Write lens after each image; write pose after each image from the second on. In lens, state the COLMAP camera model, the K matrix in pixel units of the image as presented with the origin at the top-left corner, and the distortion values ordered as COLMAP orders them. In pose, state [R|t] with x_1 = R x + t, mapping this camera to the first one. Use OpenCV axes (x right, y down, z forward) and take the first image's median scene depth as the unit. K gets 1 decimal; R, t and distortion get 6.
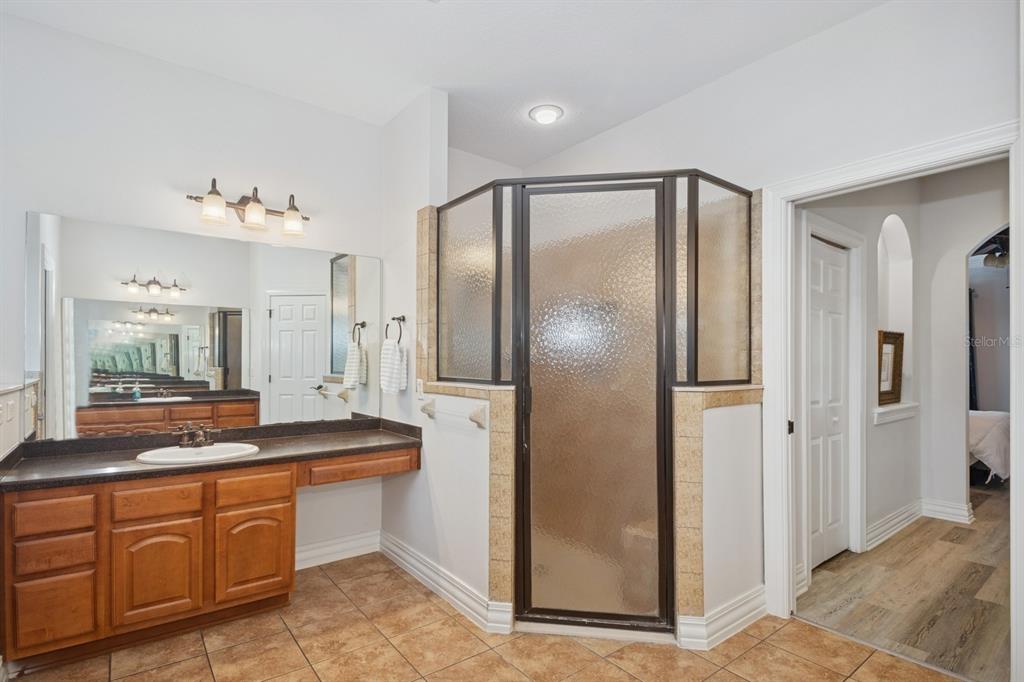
lens RADIAL K [[491.9, 0, 469.4], [0, 491.9, 359.7], [0, 0, 1]] dist [-0.004612, -0.000833]
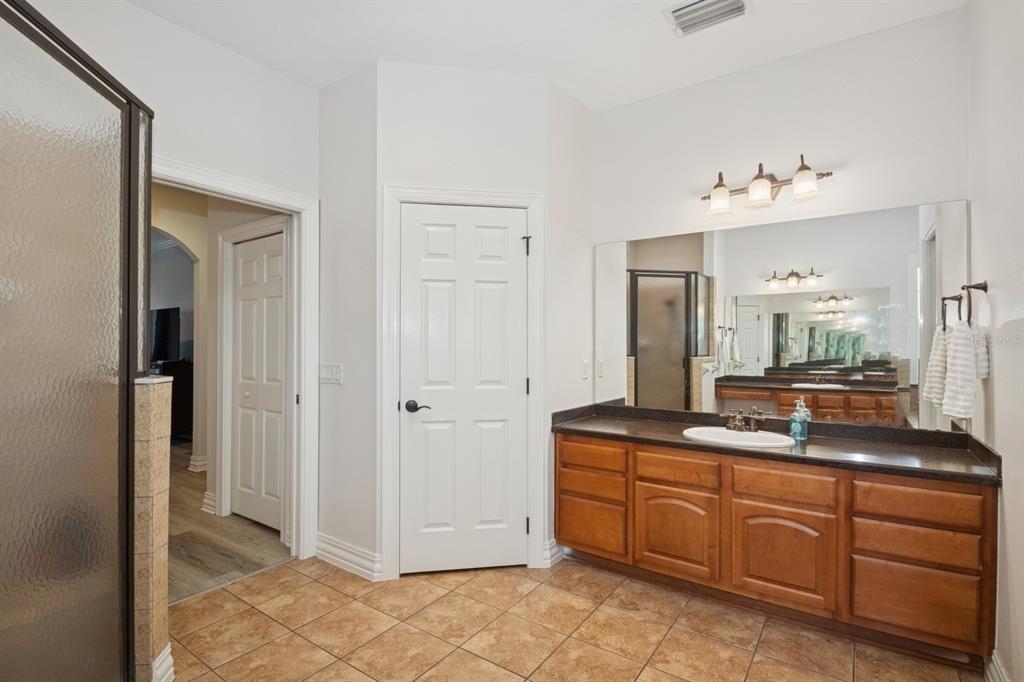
lens RADIAL K [[491.9, 0, 508.1], [0, 491.9, 342.7], [0, 0, 1]] dist [-0.004612, -0.000833]
pose [[0.326120, -0.007647, -0.945297, 0.279624], [-0.004480, 0.999944, -0.009635, 0.004398], [0.945318, 0.007377, 0.326067, 0.211146]]
